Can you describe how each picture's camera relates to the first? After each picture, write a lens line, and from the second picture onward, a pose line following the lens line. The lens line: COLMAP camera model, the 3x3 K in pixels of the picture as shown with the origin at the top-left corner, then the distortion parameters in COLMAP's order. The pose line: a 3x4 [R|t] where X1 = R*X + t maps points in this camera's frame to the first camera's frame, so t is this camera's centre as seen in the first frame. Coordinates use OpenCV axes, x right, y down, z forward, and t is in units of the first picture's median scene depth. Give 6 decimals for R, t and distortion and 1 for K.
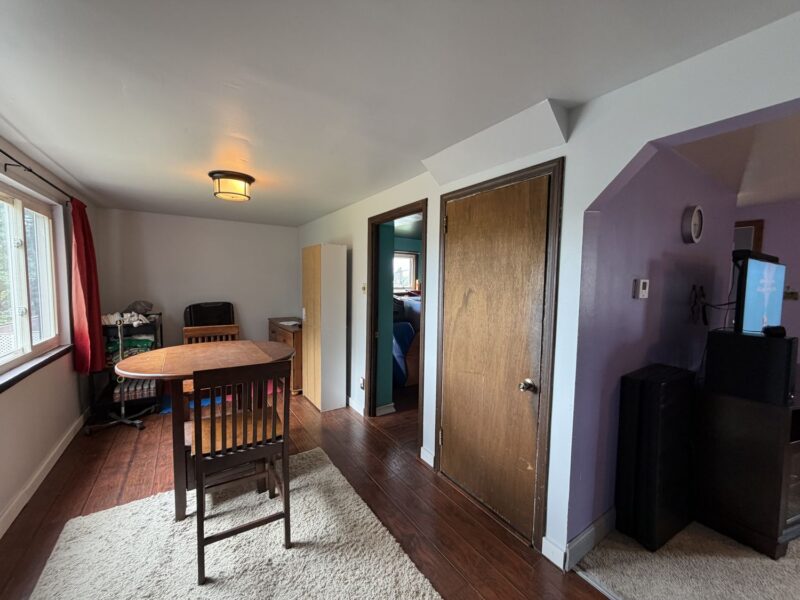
lens RADIAL K [[320.8, 0, 400.0], [0, 320.8, 300.0], [0, 0, 1]] dist [-0.002150, 0.000146]
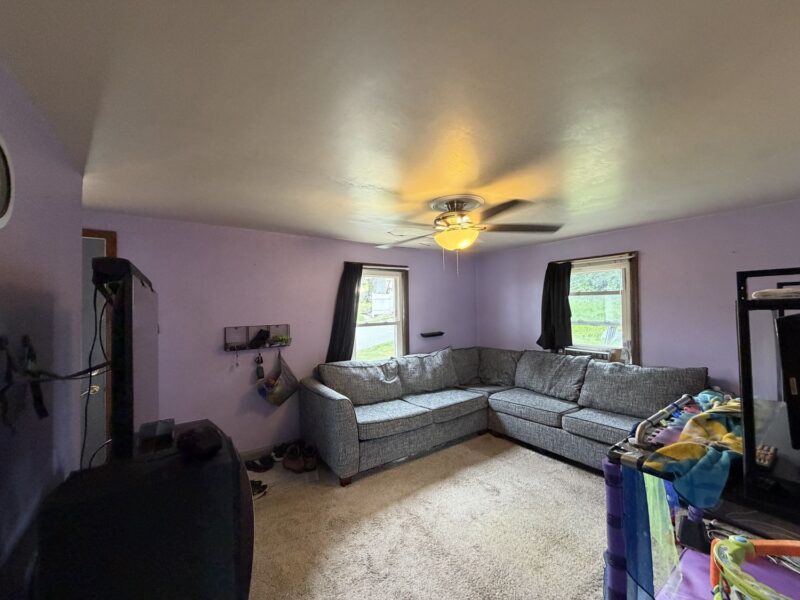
lens RADIAL K [[320.8, 0, 400.0], [0, 320.8, 300.0], [0, 0, 1]] dist [-0.002150, 0.000146]
pose [[-0.023826, -0.005896, 0.999699, 0.445178], [0.079208, 0.996828, 0.007767, -0.048251], [-0.996573, 0.079369, -0.023283, 0.447973]]
